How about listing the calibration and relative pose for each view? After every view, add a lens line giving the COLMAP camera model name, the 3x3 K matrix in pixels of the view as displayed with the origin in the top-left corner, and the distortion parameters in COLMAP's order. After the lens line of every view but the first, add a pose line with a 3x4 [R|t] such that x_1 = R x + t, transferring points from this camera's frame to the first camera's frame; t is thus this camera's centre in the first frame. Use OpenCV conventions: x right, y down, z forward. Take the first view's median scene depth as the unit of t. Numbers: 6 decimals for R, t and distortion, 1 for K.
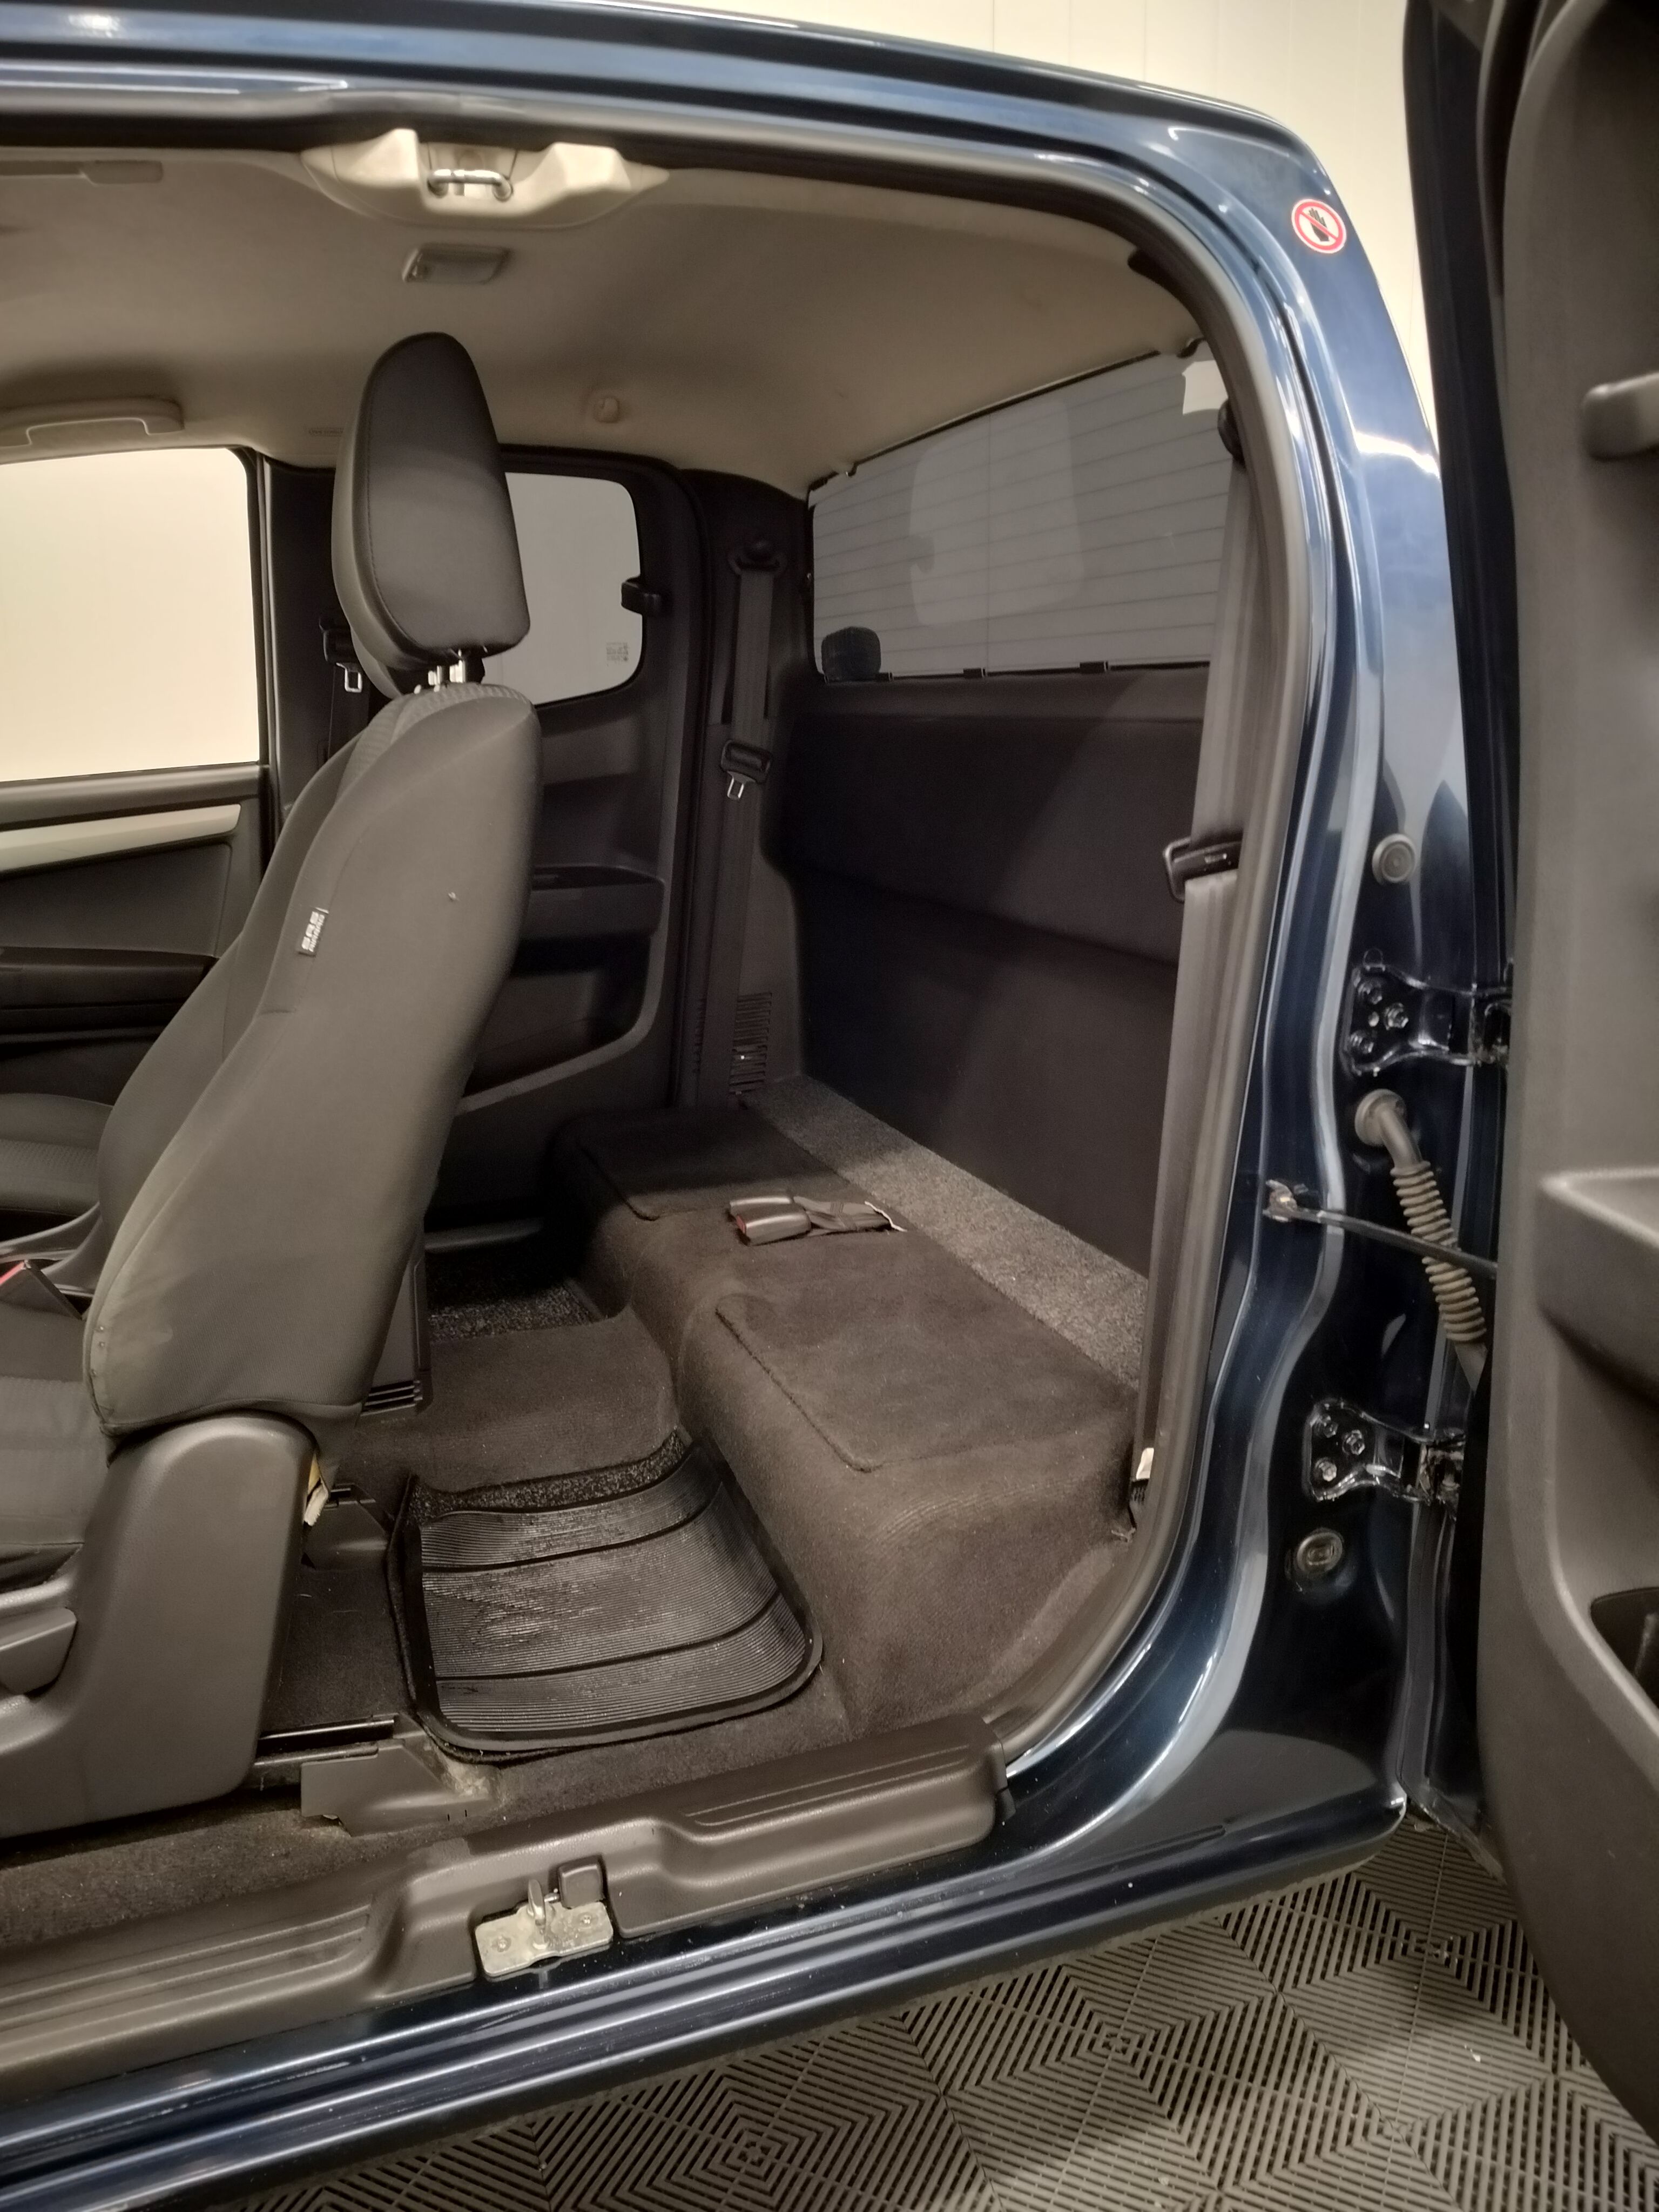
lens RADIAL K [[1760.0, 0, 829.5], [0, 1760.0, 1106.0], [0, 0, 1]] dist [0.000649, -0.000976]
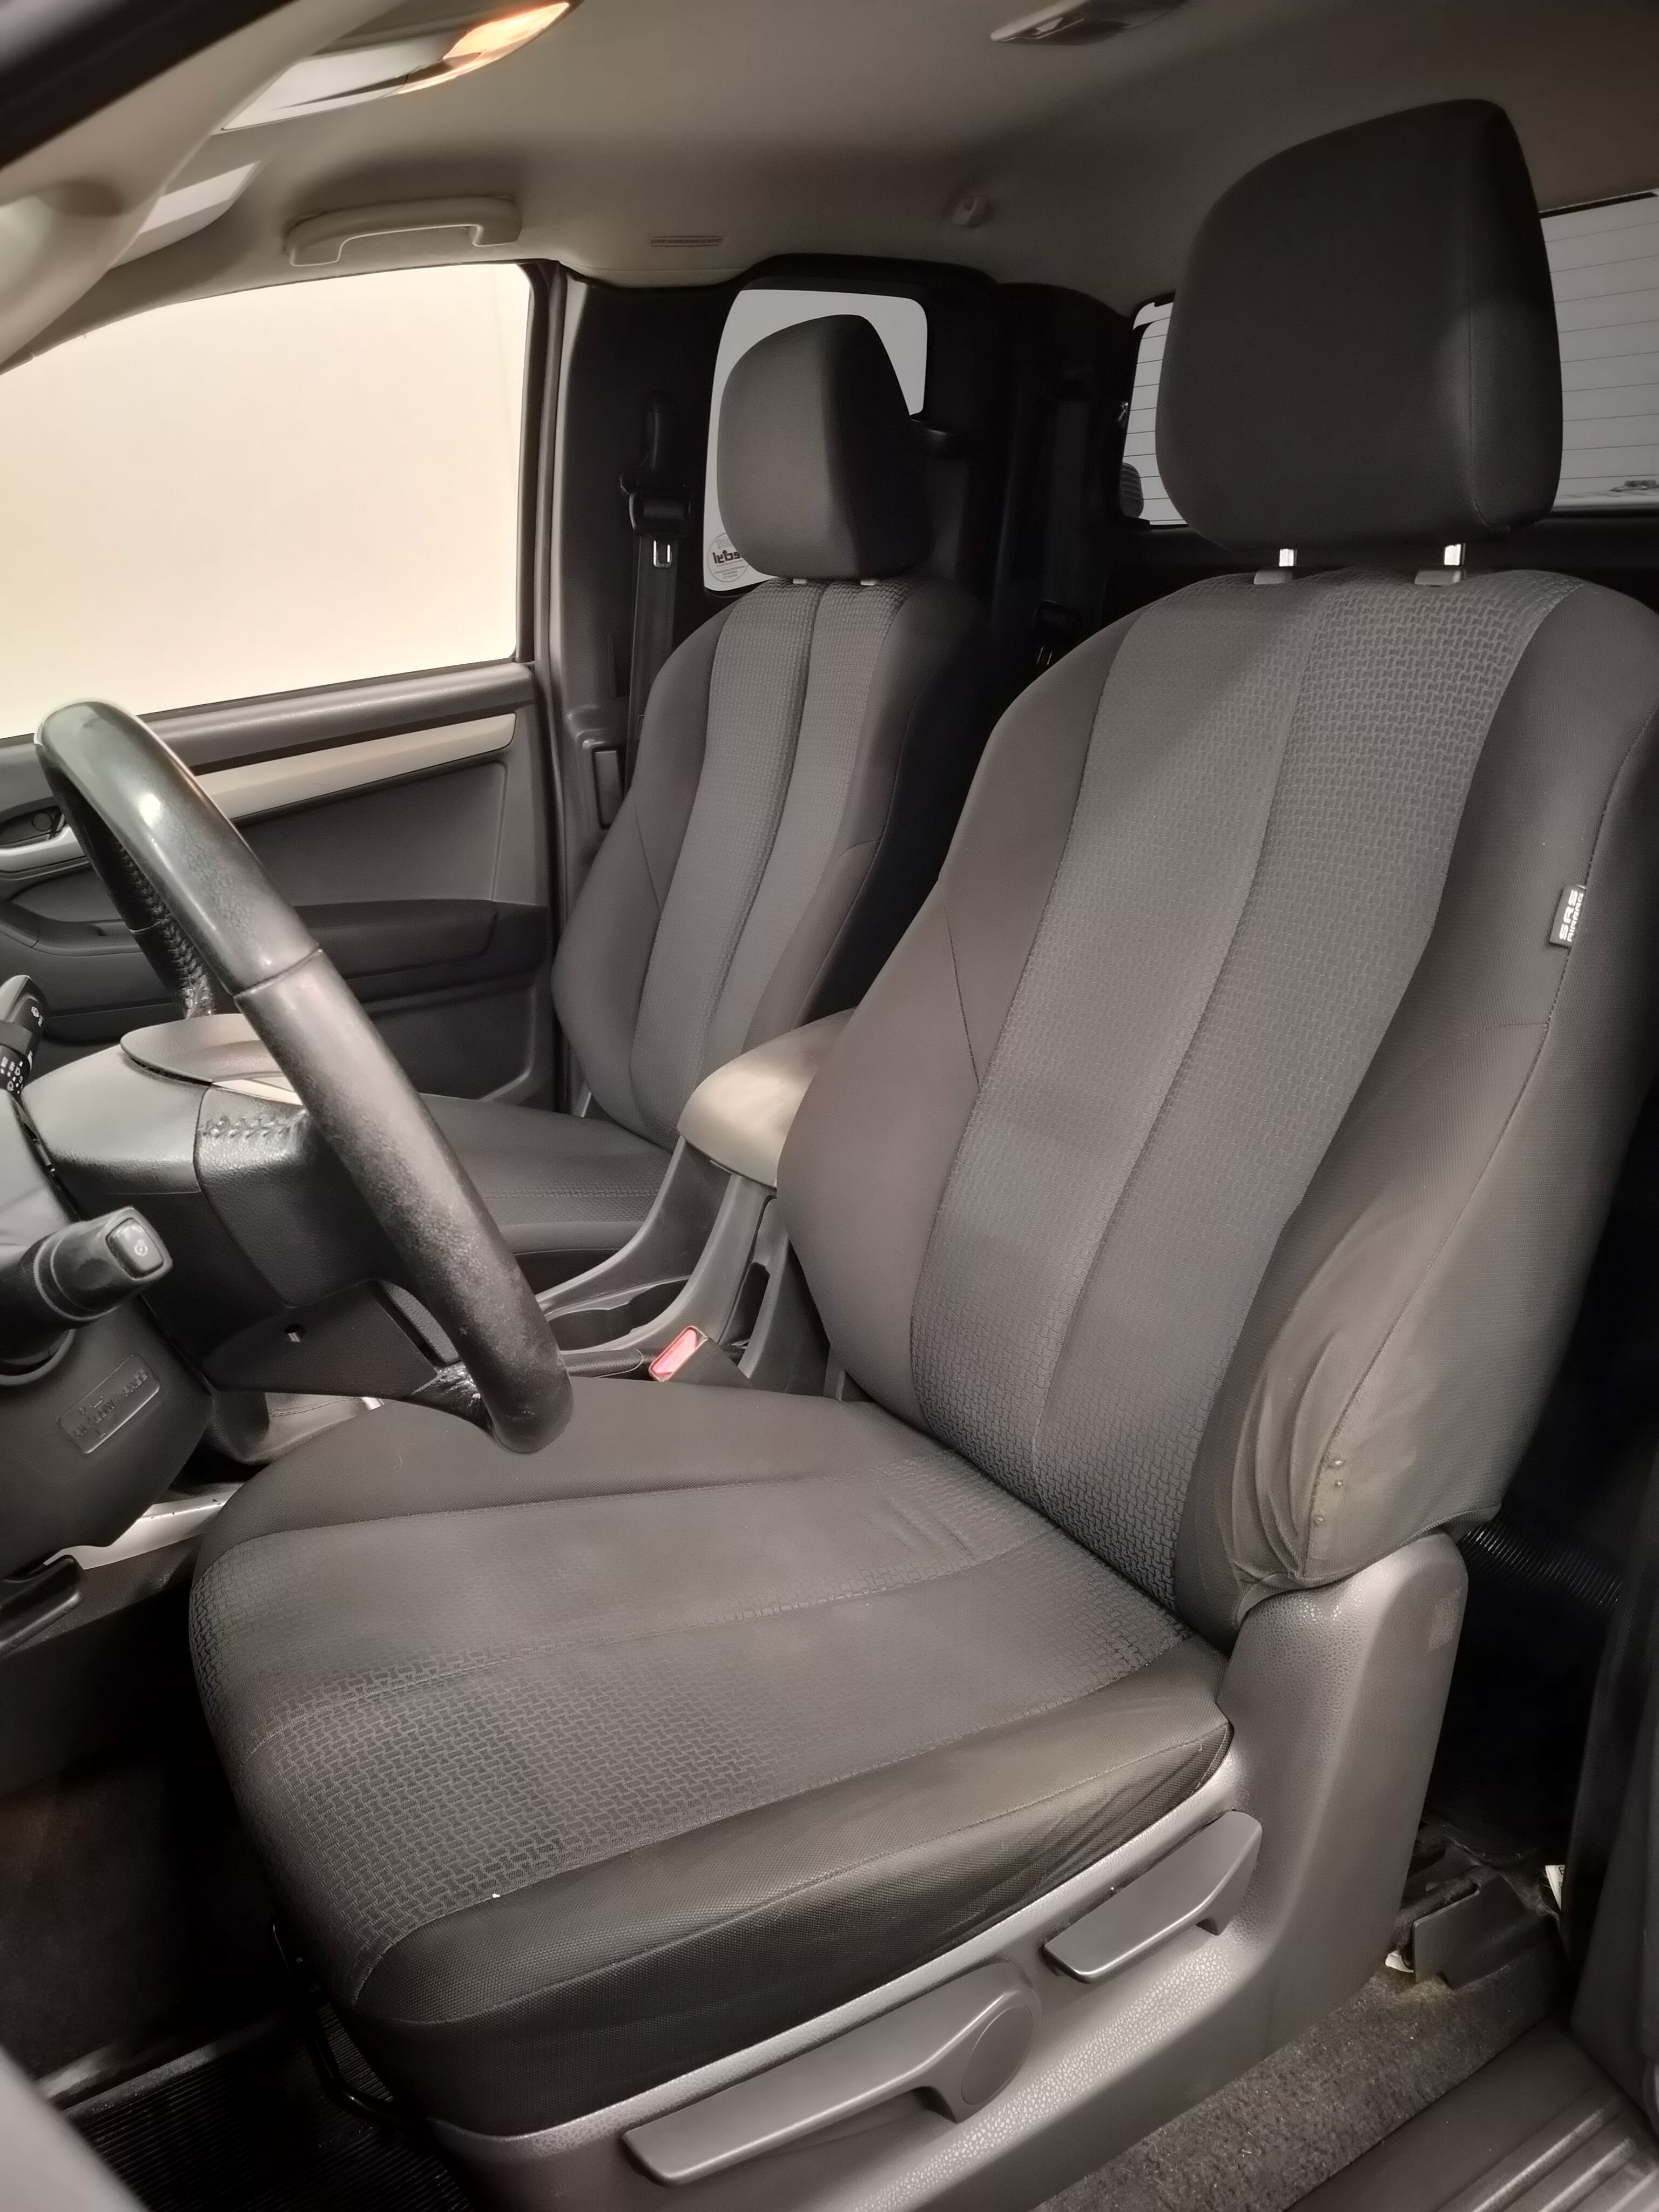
lens RADIAL K [[1760.0, 0, 829.5], [0, 1760.0, 1106.0], [0, 0, 1]] dist [0.000649, -0.000976]
pose [[0.977045, -0.101672, 0.187204, -0.374789], [0.084596, 0.991676, 0.097067, -0.058797], [-0.195515, -0.079002, 0.977513, 0.157531]]
